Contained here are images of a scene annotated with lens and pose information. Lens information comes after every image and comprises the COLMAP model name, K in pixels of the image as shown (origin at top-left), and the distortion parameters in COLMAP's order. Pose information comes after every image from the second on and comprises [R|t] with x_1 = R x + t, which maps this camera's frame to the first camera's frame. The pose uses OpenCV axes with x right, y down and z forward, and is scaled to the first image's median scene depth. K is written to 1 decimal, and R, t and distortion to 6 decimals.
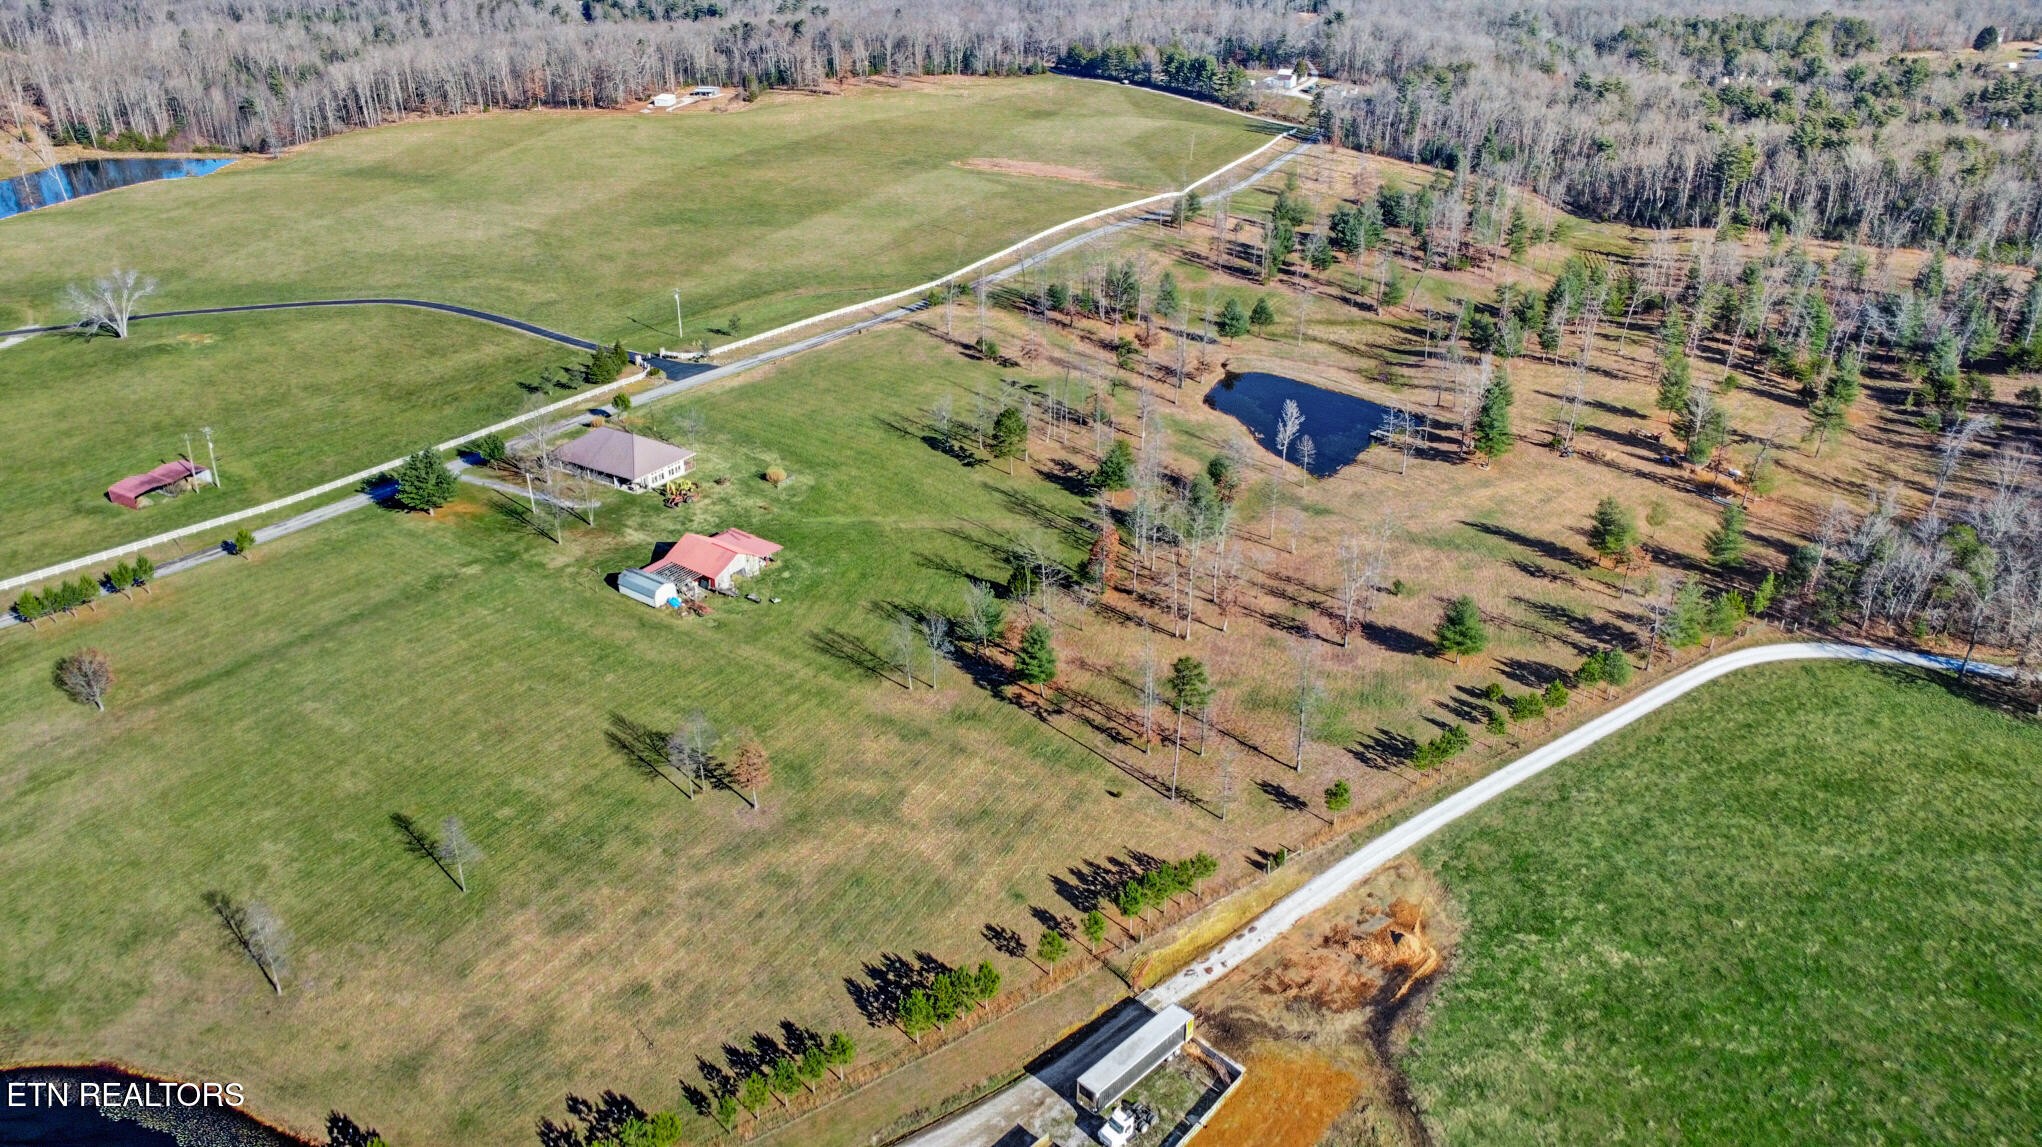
lens RADIAL K [[1505.0, 0, 1027.6], [0, 1505.0, 527.1], [0, 0, 1]] dist [-0.000693, -0.044984]
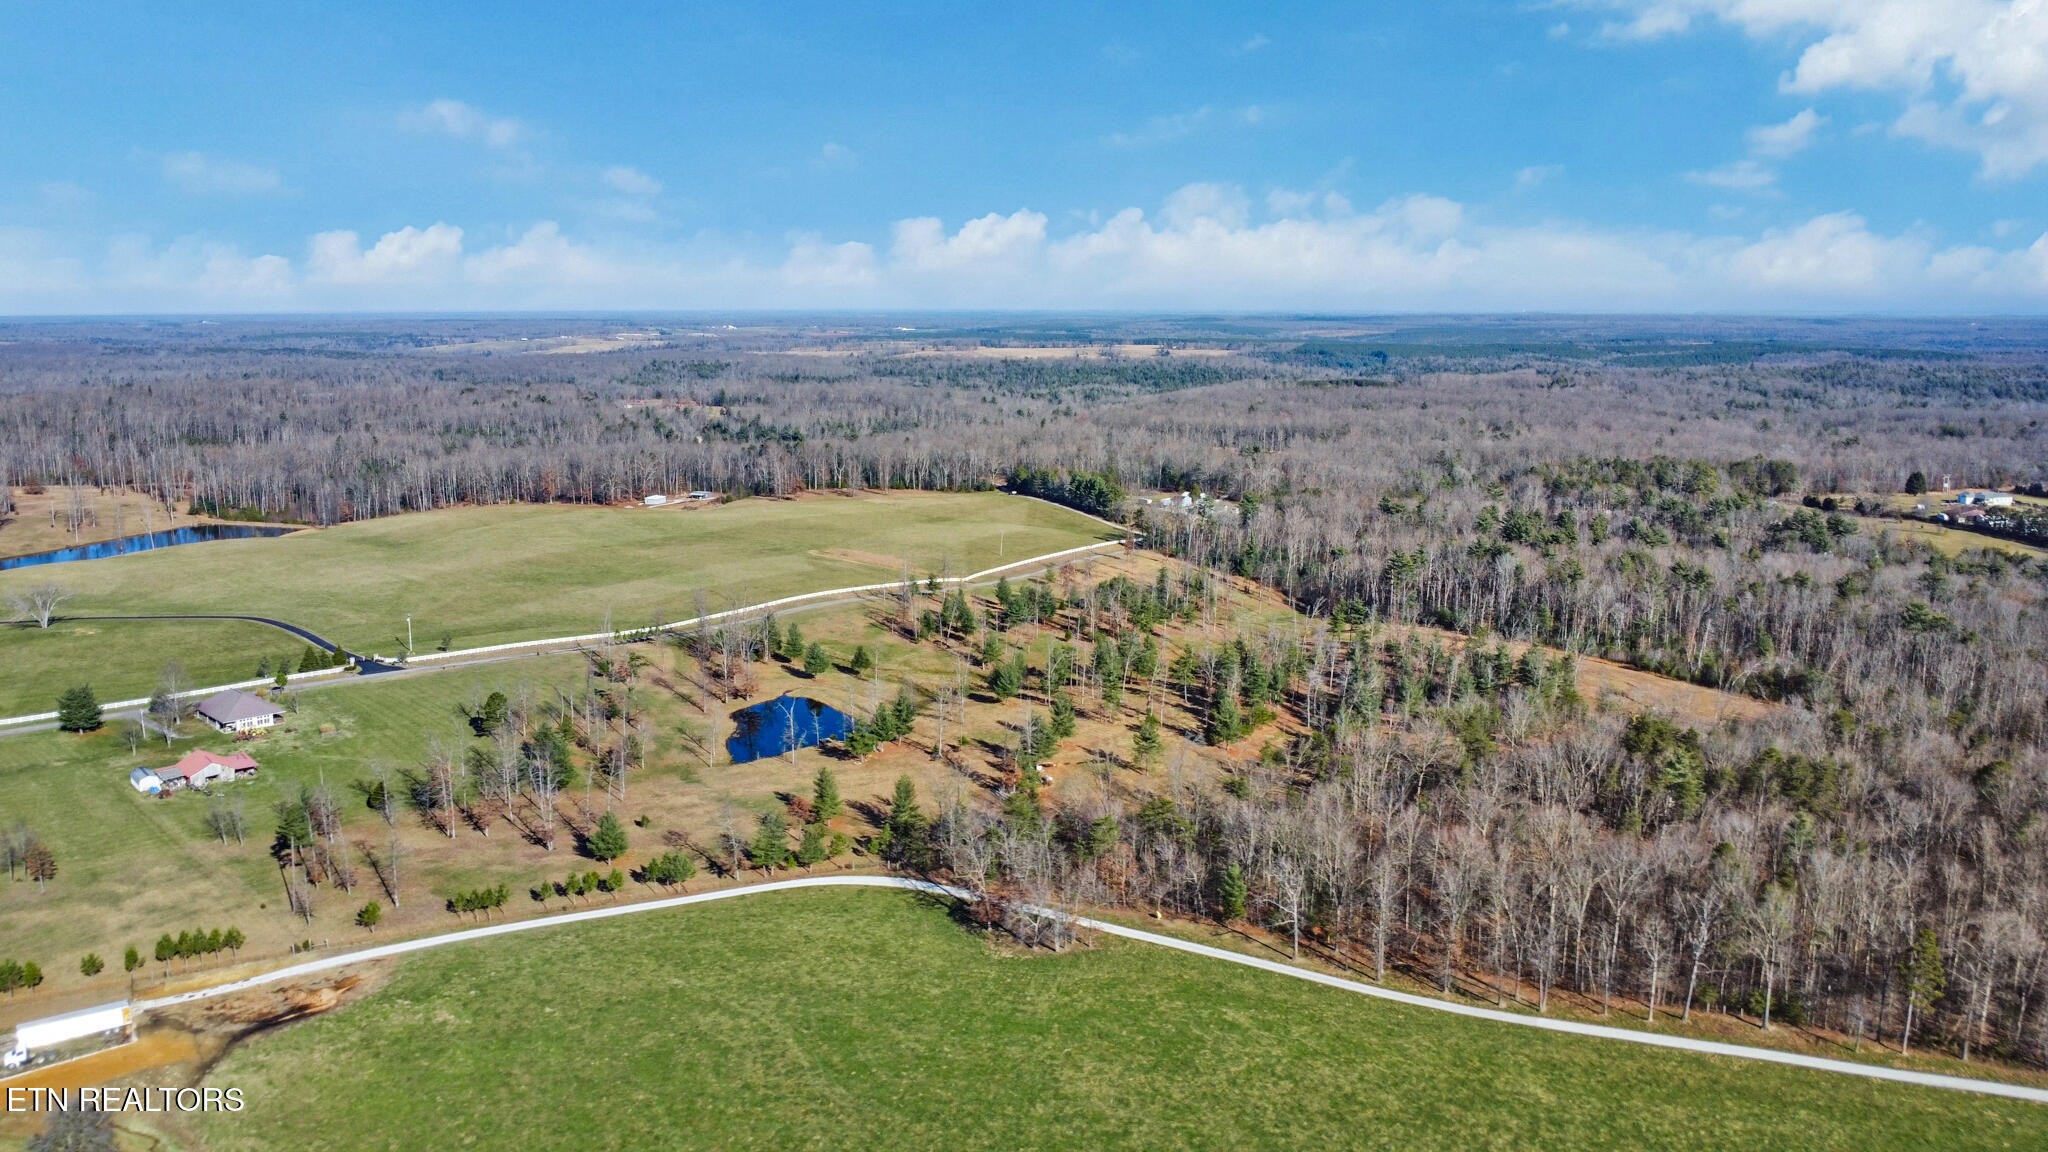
lens RADIAL K [[1439.1, 0, 1024.0], [0, 1439.1, 576.0], [0, 0, 1]] dist [-0.012861, -0.029059]
pose [[0.984669, 0.038419, -0.170150, 0.556468], [-0.078393, 0.968853, -0.234901, 0.071919], [0.155826, 0.244639, 0.957011, -0.171234]]
